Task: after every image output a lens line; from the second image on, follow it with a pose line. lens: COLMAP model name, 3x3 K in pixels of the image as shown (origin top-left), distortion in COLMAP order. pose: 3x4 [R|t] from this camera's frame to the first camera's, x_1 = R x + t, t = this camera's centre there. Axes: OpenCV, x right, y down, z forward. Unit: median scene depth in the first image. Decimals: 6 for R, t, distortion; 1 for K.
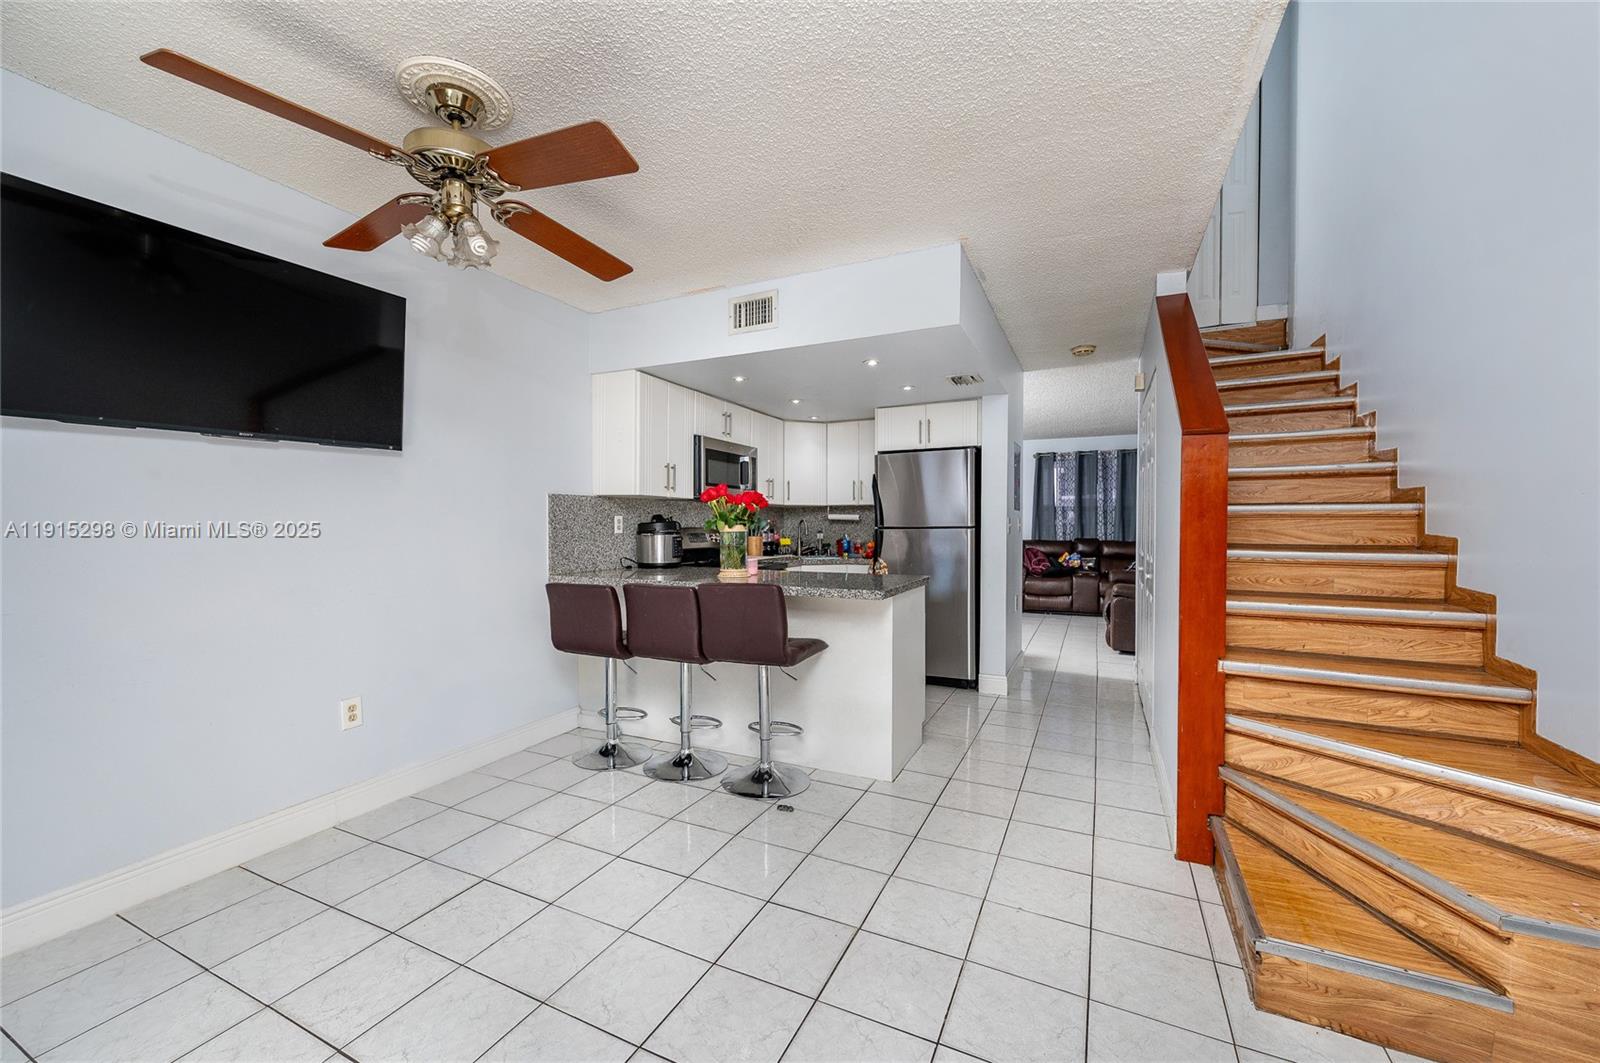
lens RADIAL K [[620.6, 0, 800.6], [0, 620.6, 532.0], [0, 0, 1]] dist [-0.011431, -0.000345]
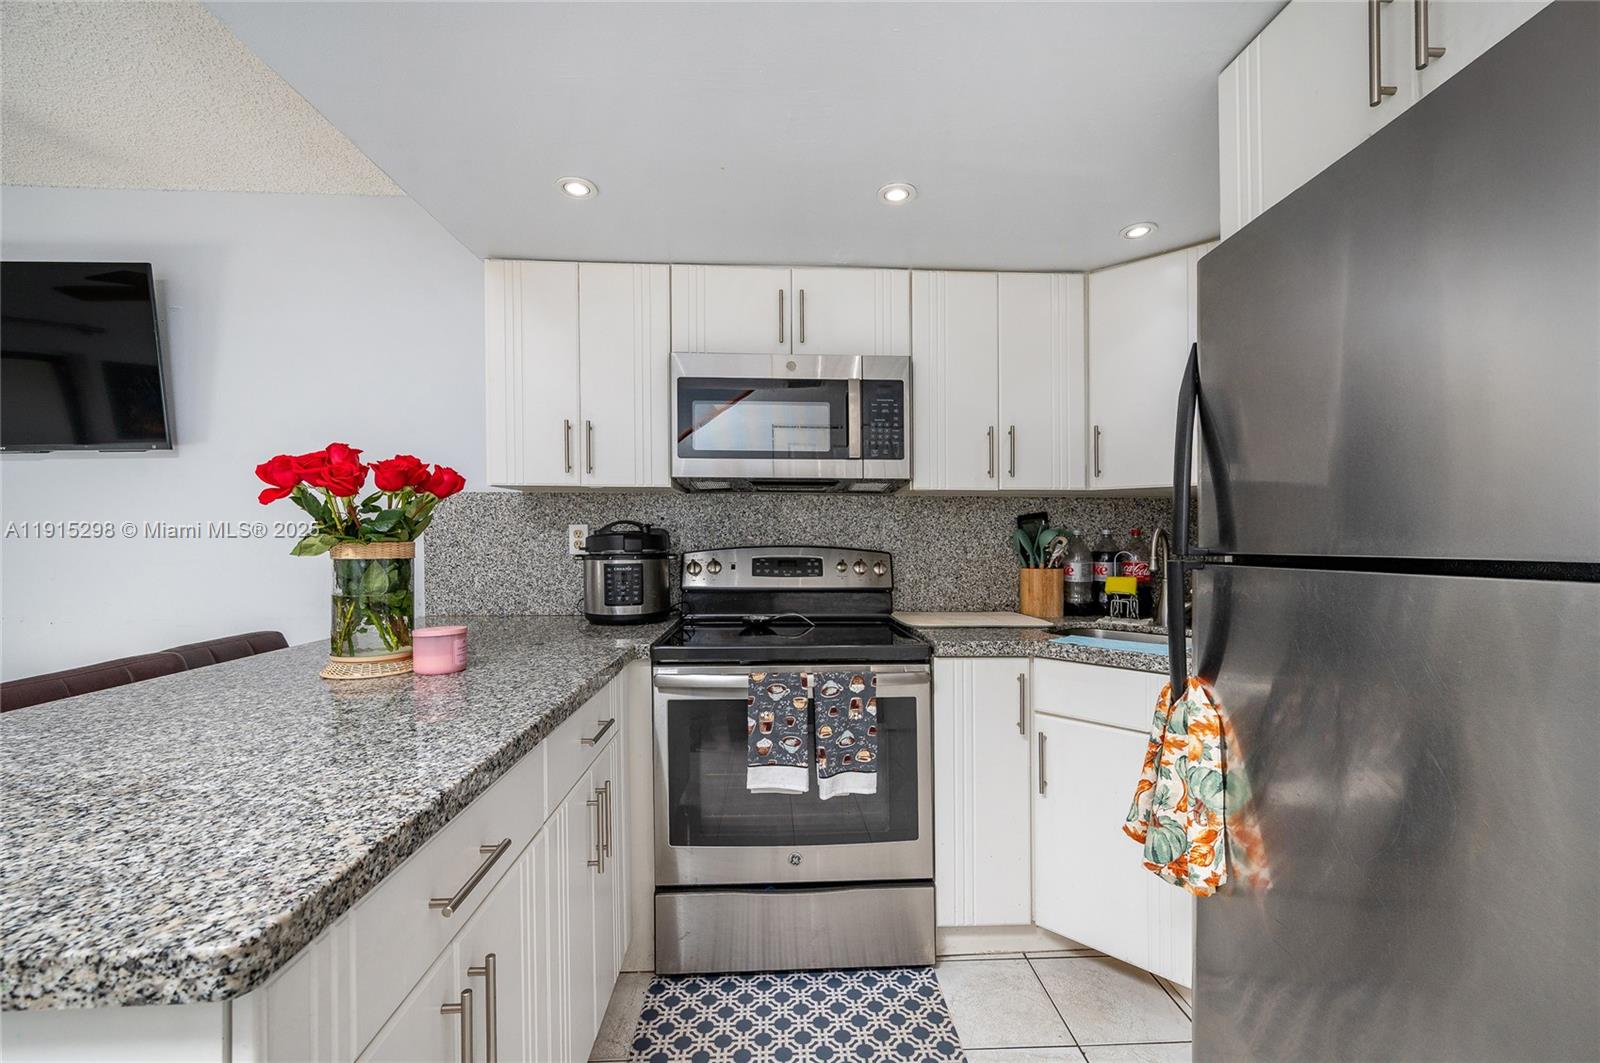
lens RADIAL K [[674.9, 0, 801.6], [0, 674.9, 525.3], [0, 0, 1]] dist [-0.011474, 0.000069]
pose [[0.464852, 0.006219, -0.885366, 0.364404], [-0.012468, 0.999922, 0.000477, -0.028059], [0.885300, 0.010817, 0.464894, 0.907908]]
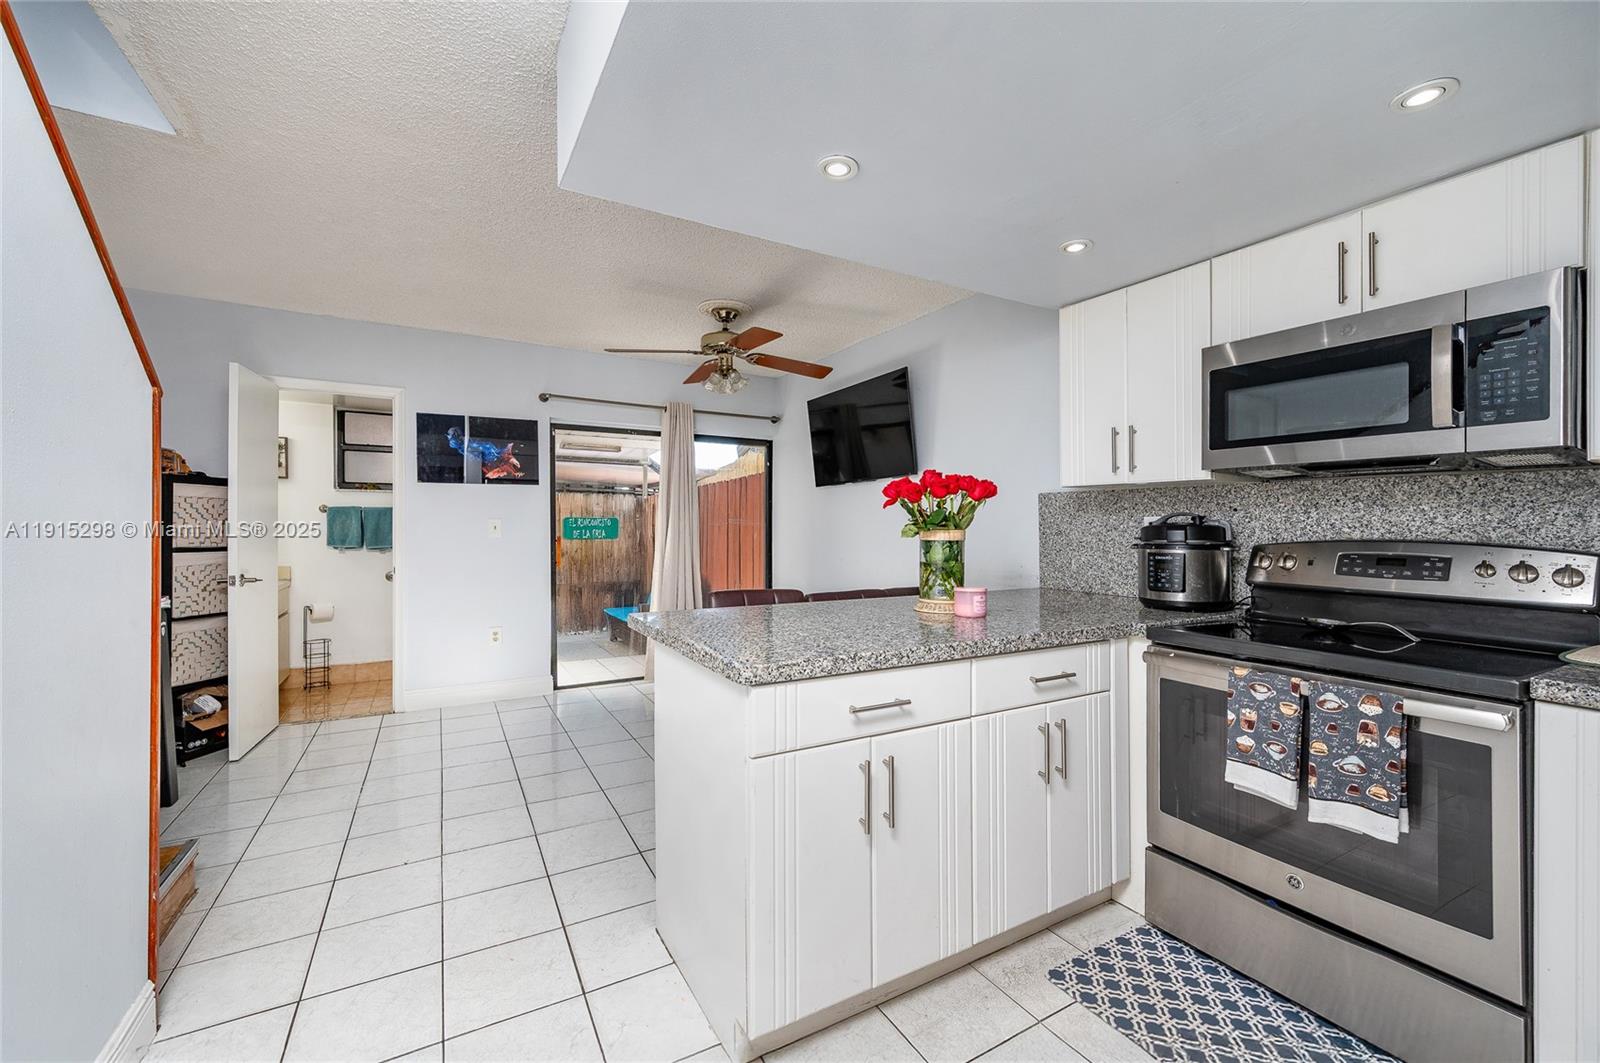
lens RADIAL K [[620.6, 0, 795.2], [0, 620.6, 527.8], [0, 0, 1]] dist [-0.011431, -0.000345]
pose [[-0.576680, 0.017912, -0.816774, 0.446007], [0.002039, 0.999788, 0.020487, -0.028776], [0.816968, 0.010149, -0.576594, 1.084452]]
